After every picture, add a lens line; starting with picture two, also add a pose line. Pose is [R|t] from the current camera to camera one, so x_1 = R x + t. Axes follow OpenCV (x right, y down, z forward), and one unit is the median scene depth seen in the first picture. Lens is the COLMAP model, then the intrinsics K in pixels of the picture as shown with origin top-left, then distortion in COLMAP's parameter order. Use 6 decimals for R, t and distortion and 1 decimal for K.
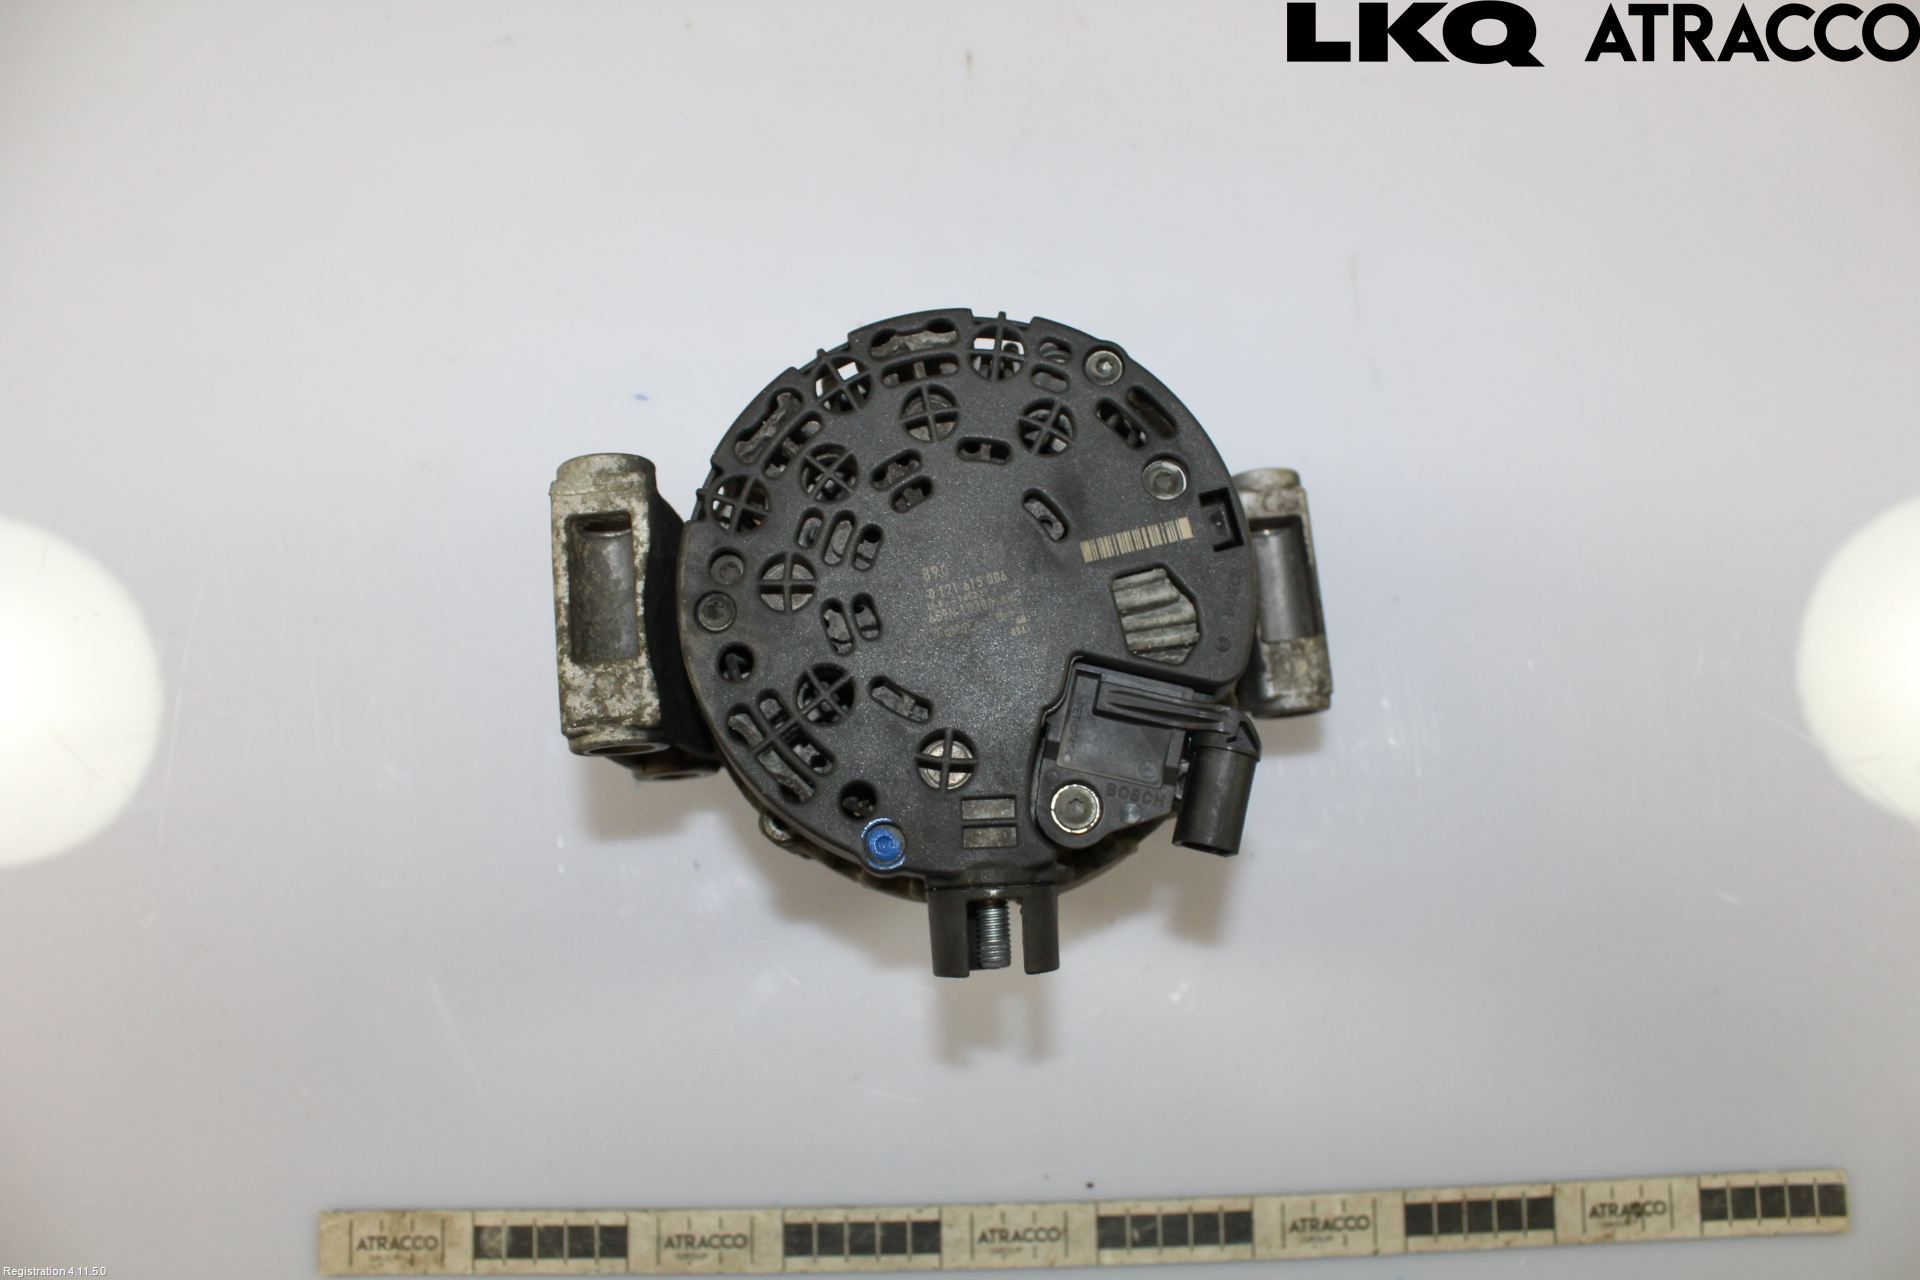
lens RADIAL K [[1603.8, 0, 960.0], [0, 1603.8, 640.0], [0, 0, 1]] dist [-0.111623, 0.000301]
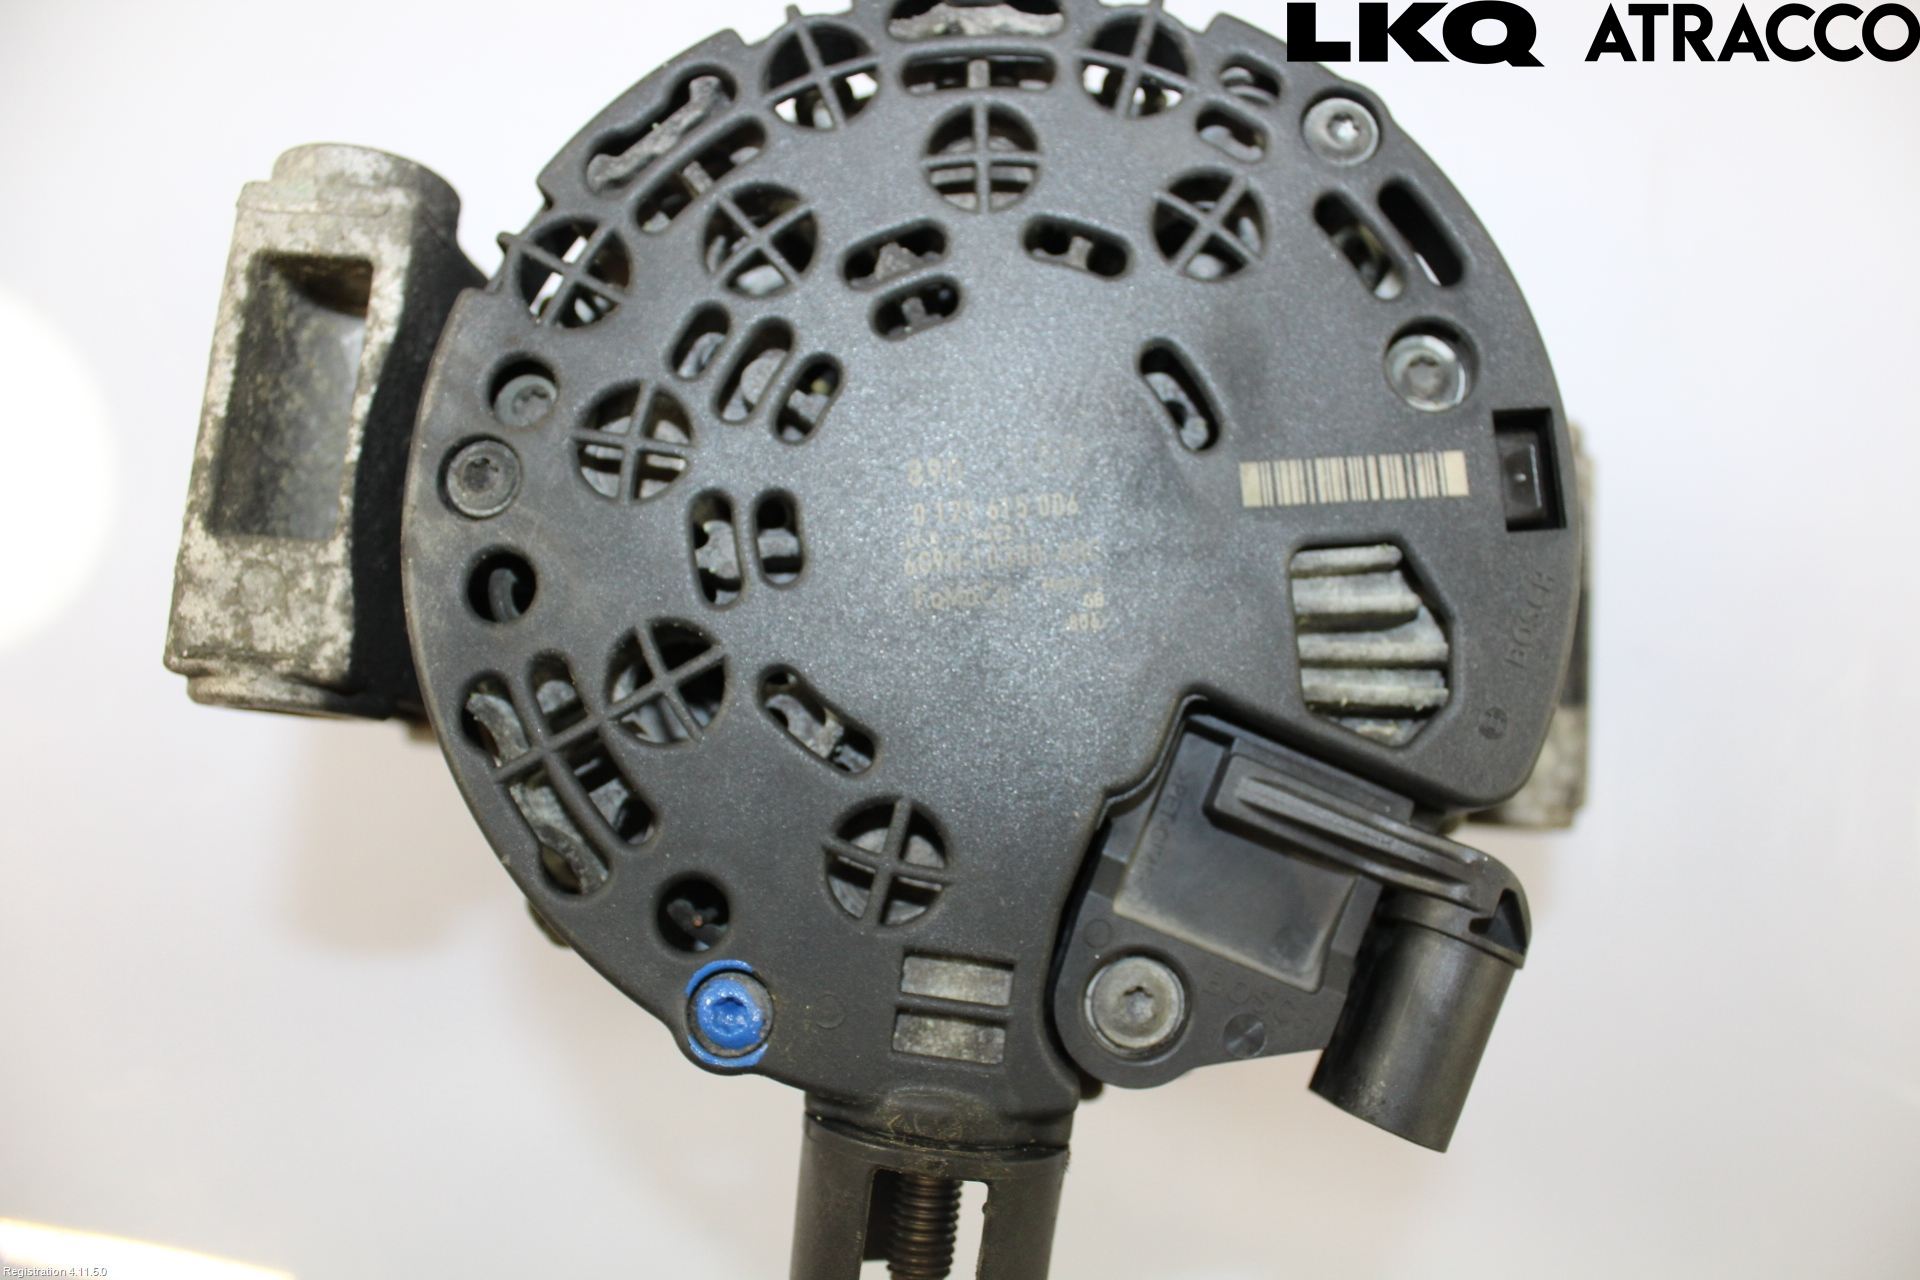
lens RADIAL K [[1603.8, 0, 960.0], [0, 1603.8, 640.0], [0, 0, 1]] dist [-0.111623, 0.000301]
pose [[0.984616, 0.172927, -0.025037, 0.012677], [-0.172019, 0.984481, 0.034742, -0.010529], [0.030656, -0.029901, 0.999083, 0.509858]]
